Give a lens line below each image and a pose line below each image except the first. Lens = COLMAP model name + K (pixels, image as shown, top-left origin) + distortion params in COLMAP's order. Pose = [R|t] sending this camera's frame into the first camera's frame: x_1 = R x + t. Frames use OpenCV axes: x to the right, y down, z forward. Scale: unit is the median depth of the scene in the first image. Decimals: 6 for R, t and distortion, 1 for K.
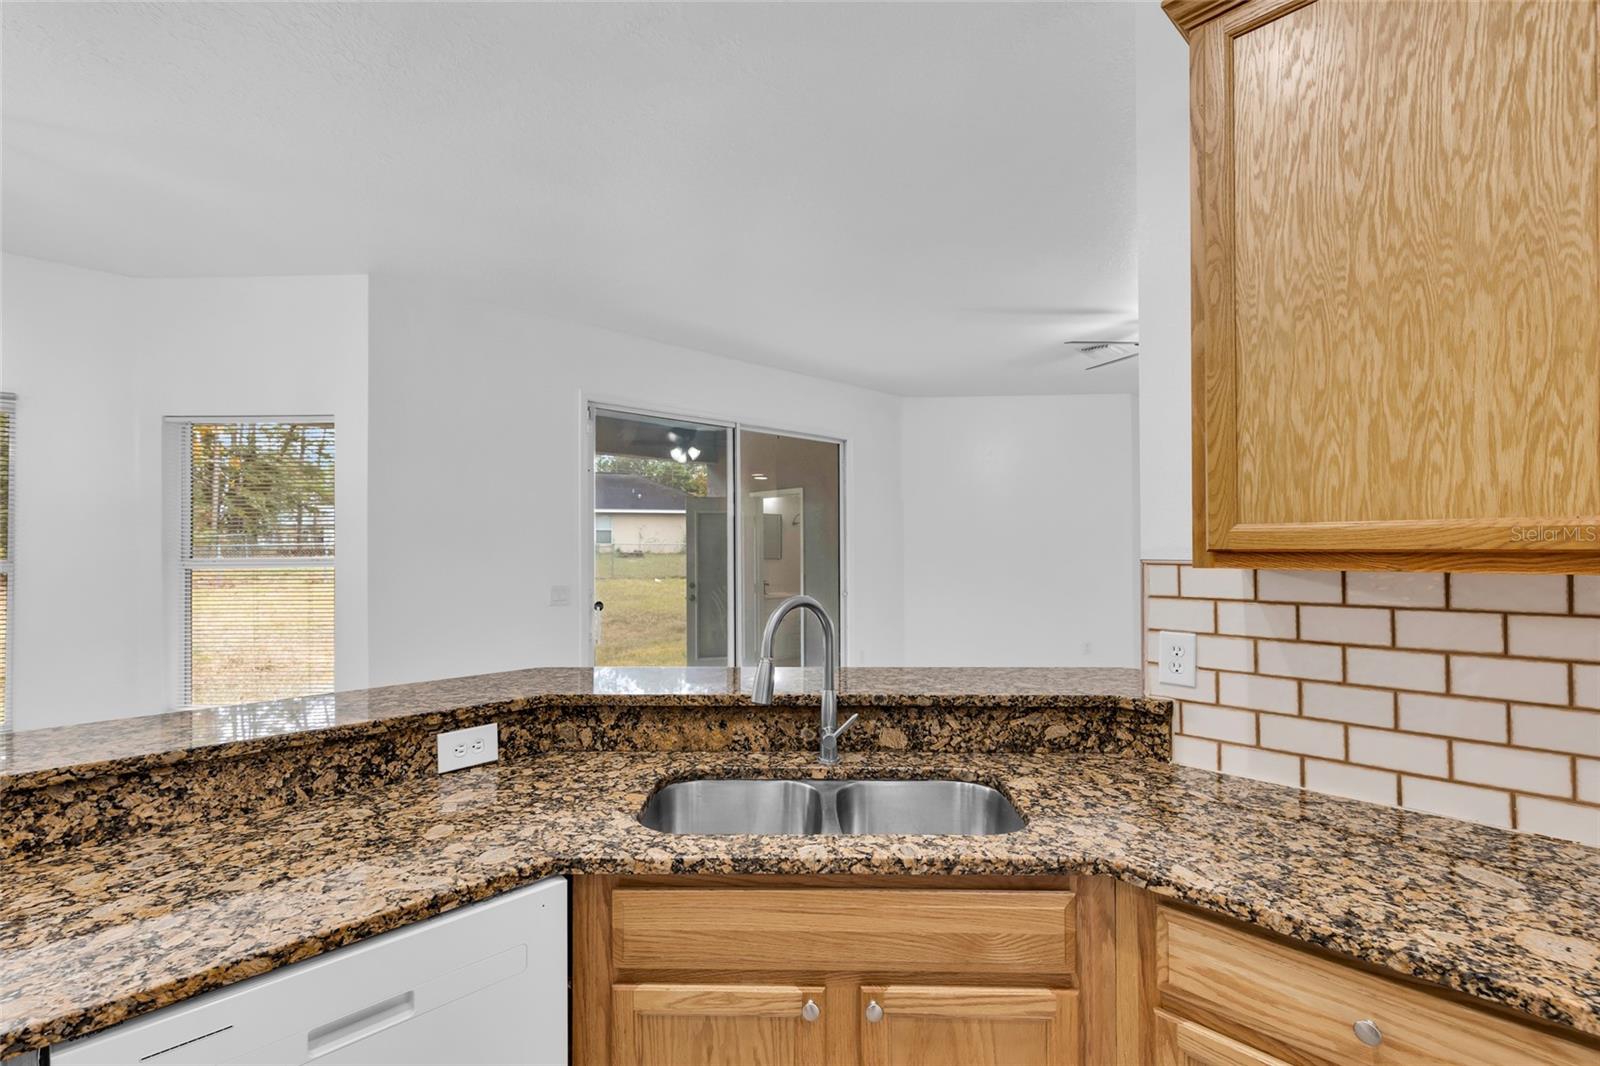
lens RADIAL K [[718.7, 0, 793.8], [0, 718.7, 546.6], [0, 0, 1]] dist [0.001121, -0.000079]
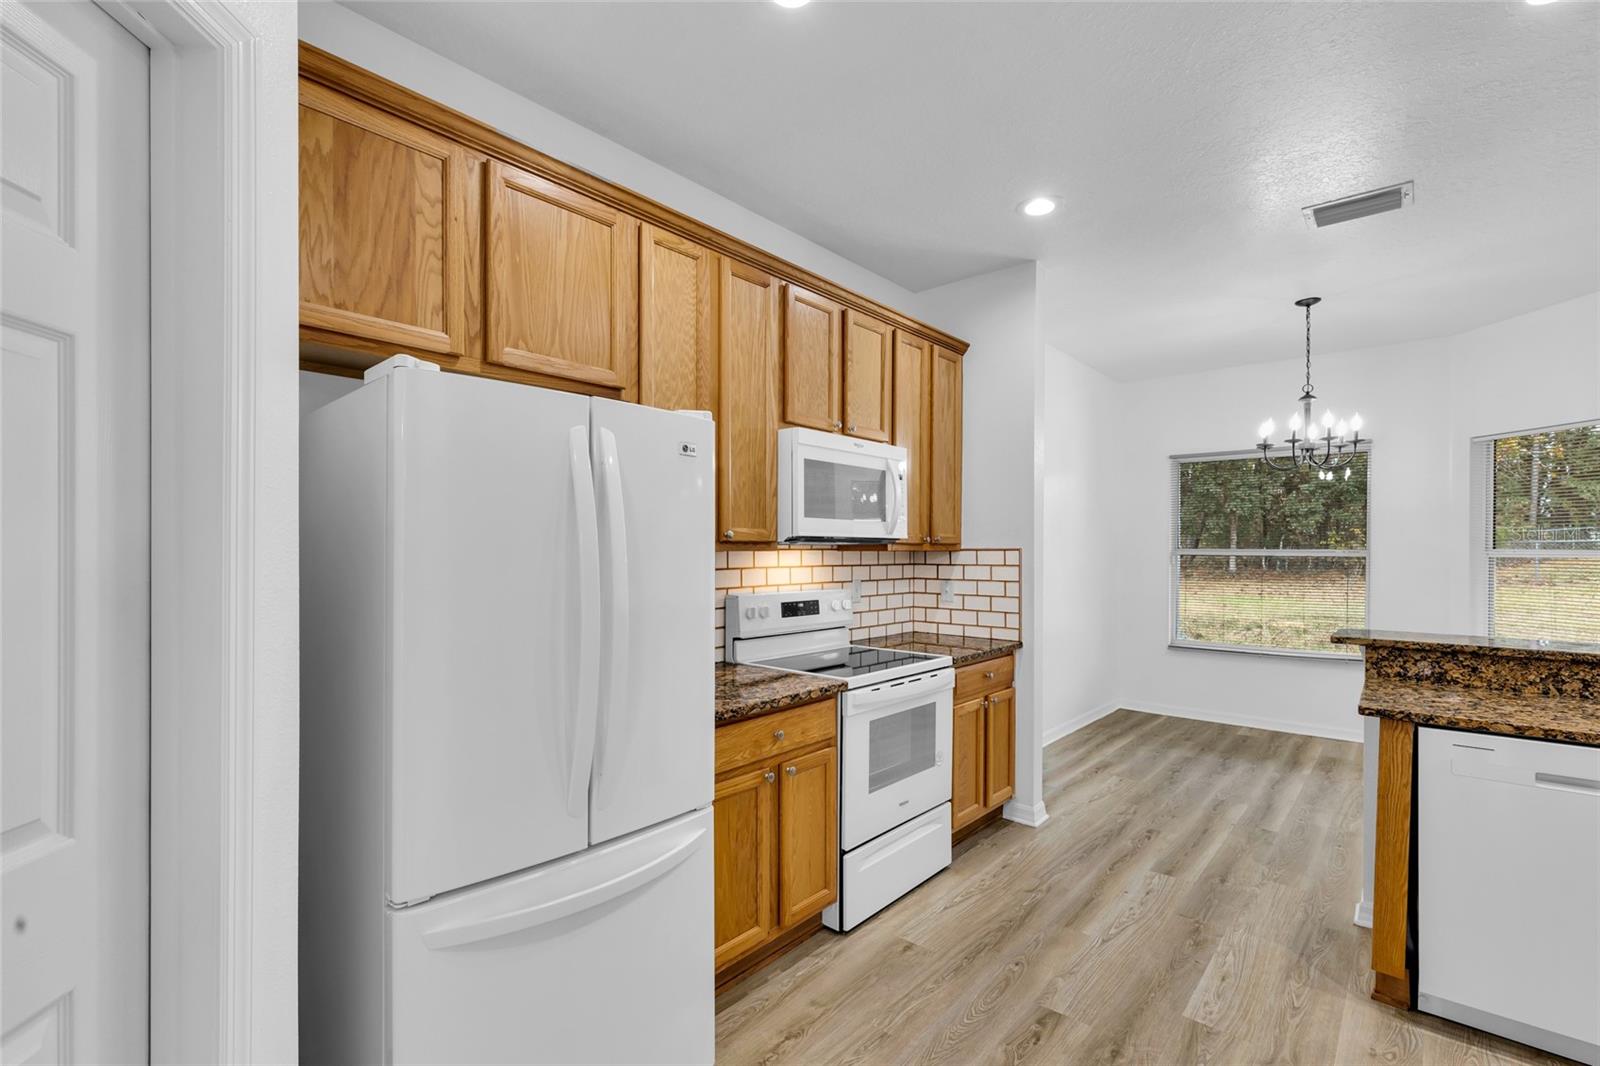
lens RADIAL K [[718.7, 0, 793.8], [0, 718.7, 546.6], [0, 0, 1]] dist [0.001121, -0.000079]
pose [[0.089982, 0.002653, -0.995940, 0.828851], [0.002024, 0.999994, 0.002847, 0.018198], [0.995941, -0.002272, 0.089976, -0.906043]]
